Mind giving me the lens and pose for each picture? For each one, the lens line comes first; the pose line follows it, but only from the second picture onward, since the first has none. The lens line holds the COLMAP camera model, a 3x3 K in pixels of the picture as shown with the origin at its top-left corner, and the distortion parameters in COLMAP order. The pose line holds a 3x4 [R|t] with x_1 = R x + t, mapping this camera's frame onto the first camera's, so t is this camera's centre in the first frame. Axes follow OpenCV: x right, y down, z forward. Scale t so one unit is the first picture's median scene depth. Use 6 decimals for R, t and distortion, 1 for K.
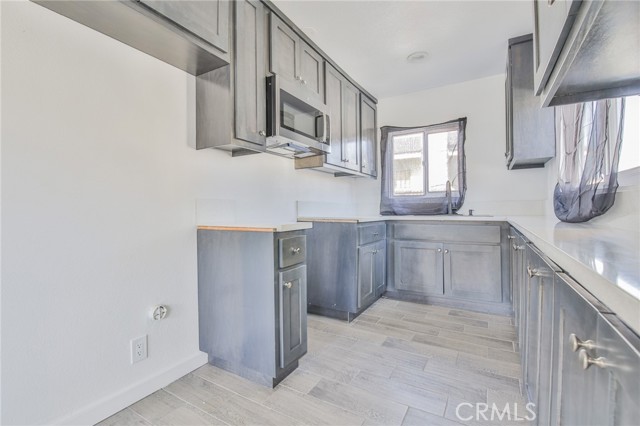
lens RADIAL K [[292.6, 0, 320.1], [0, 292.6, 209.5], [0, 0, 1]] dist [-0.005778, -0.007098]
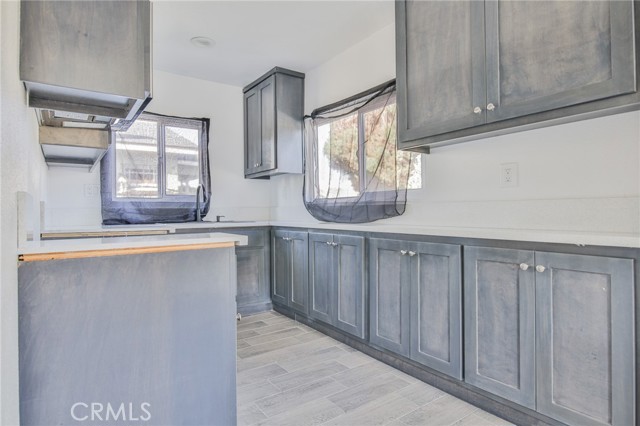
lens RADIAL K [[351.3, 0, 320.5], [0, 351.3, 208.7], [0, 0, 1]] dist [0.003044, 0.000297]
pose [[0.403837, 0.012116, 0.914751, -0.449610], [0.010299, 0.999789, -0.017789, 0.001114], [-0.914773, 0.016605, 0.403627, 0.241546]]
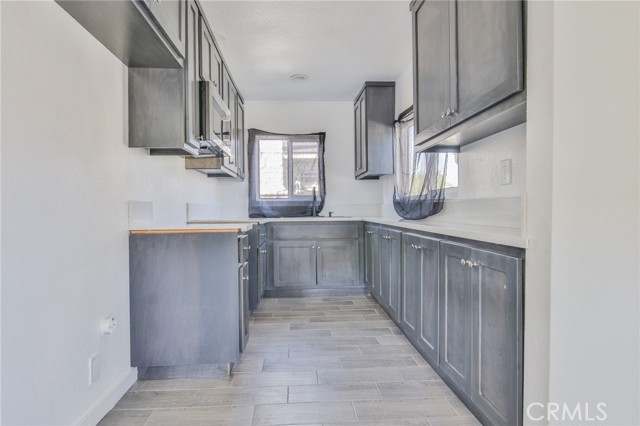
lens RADIAL K [[351.3, 0, 319.5], [0, 351.3, 209.5], [0, 0, 1]] dist [0.003044, 0.000297]
pose [[0.825617, 0.000050, 0.564232, -0.346489], [0.004338, 0.999970, -0.006436, -0.000032], [-0.564215, 0.007762, 0.825591, -0.155357]]
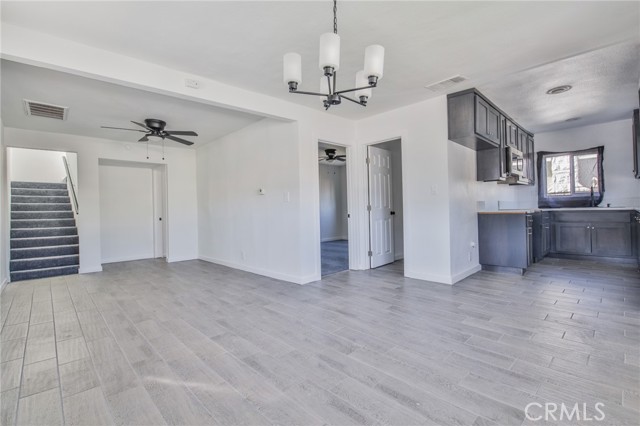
lens RADIAL K [[292.6, 0, 317.5], [0, 292.6, 207.9], [0, 0, 1]] dist [-0.005778, -0.007098]
pose [[0.960452, -0.015336, -0.278025, -0.649246], [0.015634, 0.999877, -0.001144, 0.000746], [0.278008, -0.003248, 0.960573, -1.088712]]
